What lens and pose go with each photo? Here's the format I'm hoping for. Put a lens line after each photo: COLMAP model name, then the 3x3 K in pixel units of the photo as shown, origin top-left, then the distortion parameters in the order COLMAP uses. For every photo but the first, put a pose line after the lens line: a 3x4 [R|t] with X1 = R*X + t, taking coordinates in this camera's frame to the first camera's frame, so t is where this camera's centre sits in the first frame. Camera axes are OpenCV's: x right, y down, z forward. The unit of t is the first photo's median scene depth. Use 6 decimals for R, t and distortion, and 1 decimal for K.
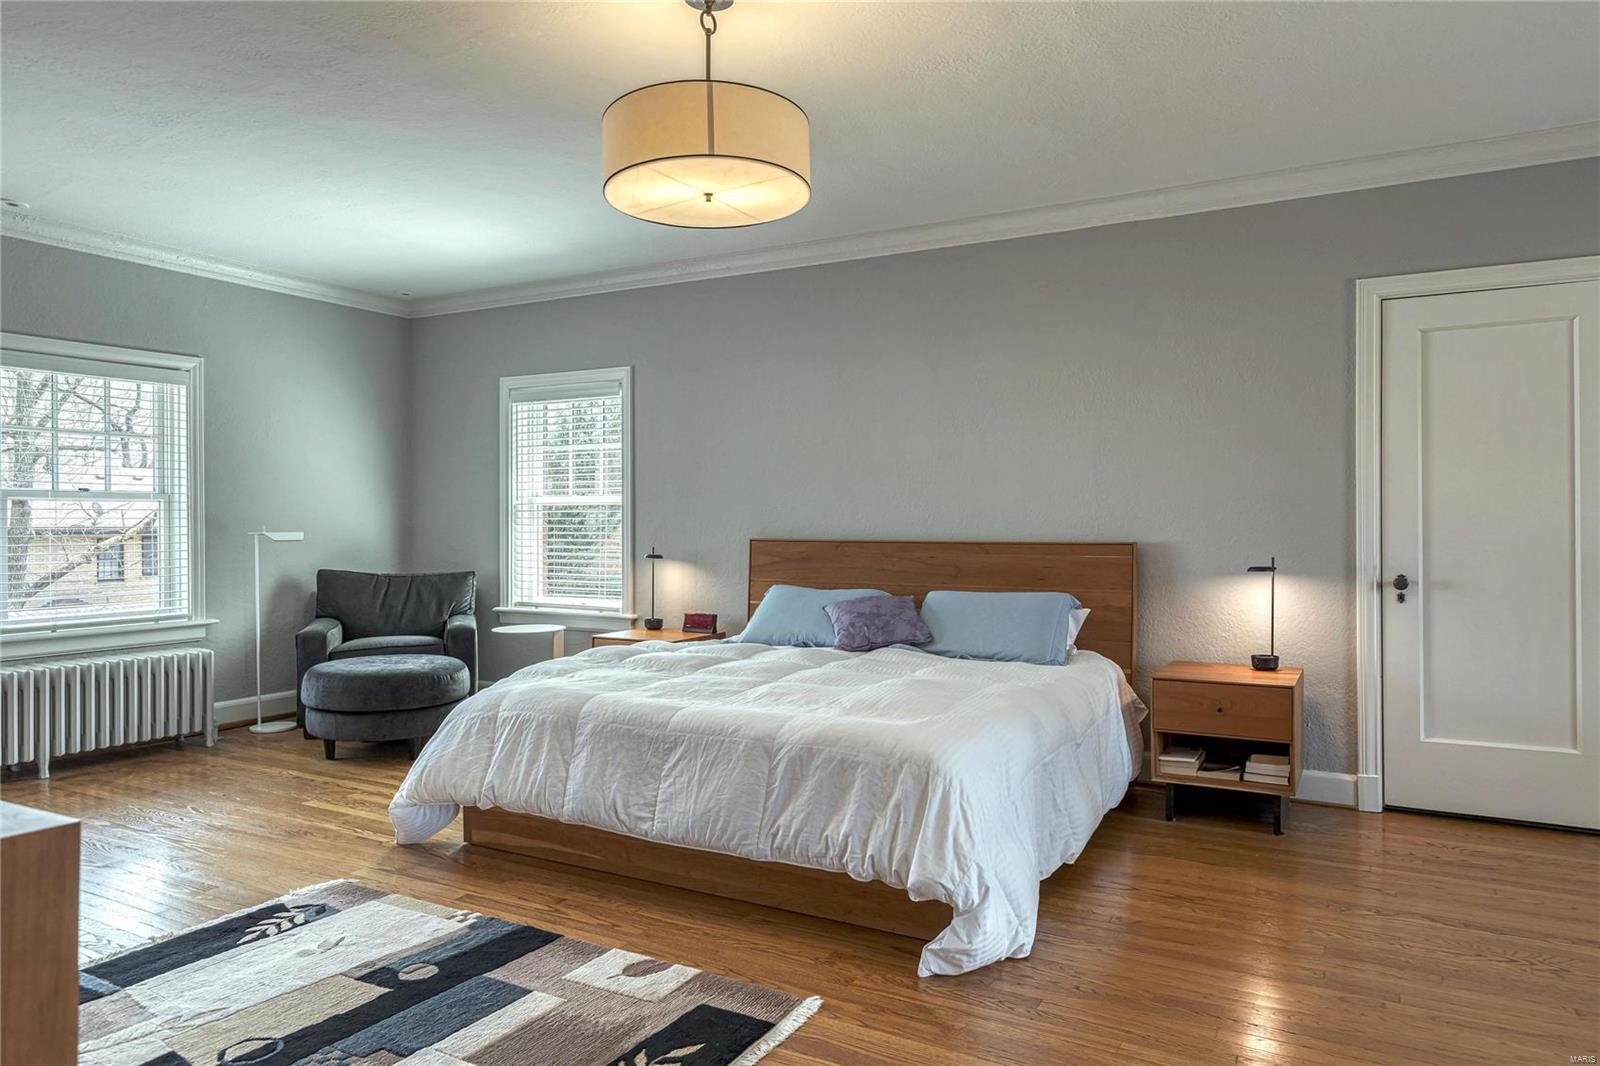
lens RADIAL K [[1051.9, 0, 798.8], [0, 1051.9, 521.9], [0, 0, 1]] dist [-0.000729, 0.000559]
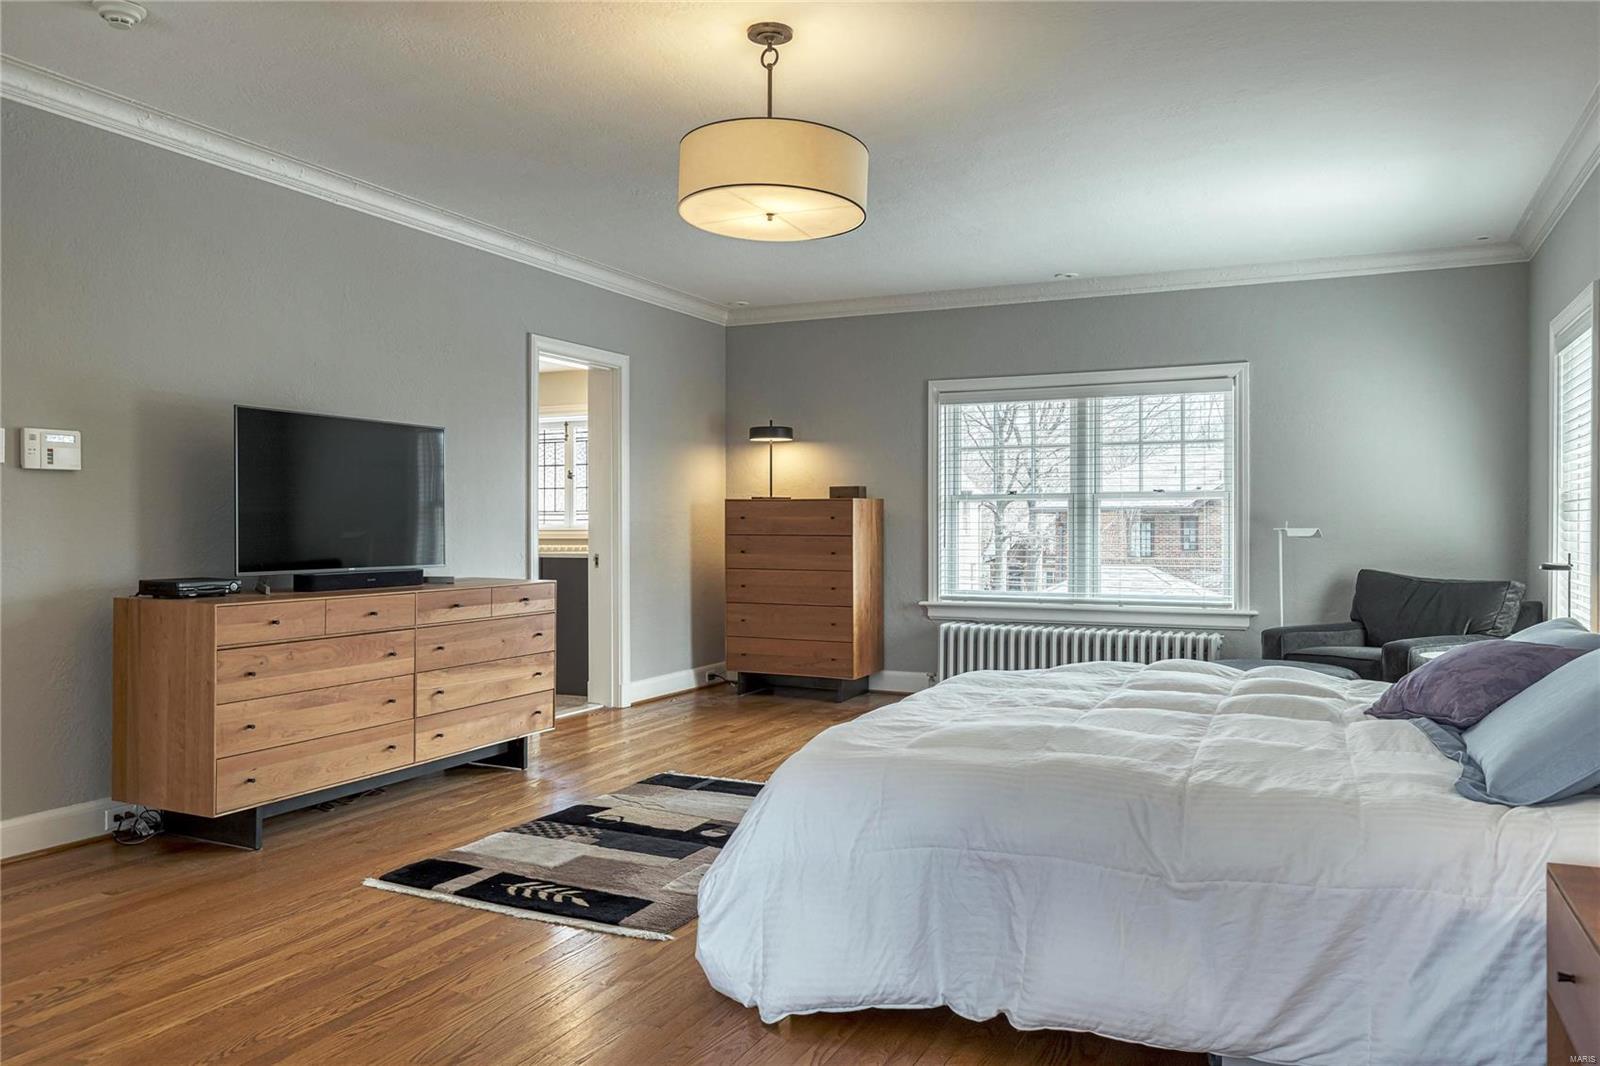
lens RADIAL K [[1145.9, 0, 795.1], [0, 1145.9, 534.5], [0, 0, 1]] dist [0.001823, 0.000558]
pose [[0.073390, 0.013033, -0.997218, 1.112797], [-0.003006, 0.999913, 0.012847, 0.006684], [0.997299, 0.002055, 0.073423, 0.939875]]
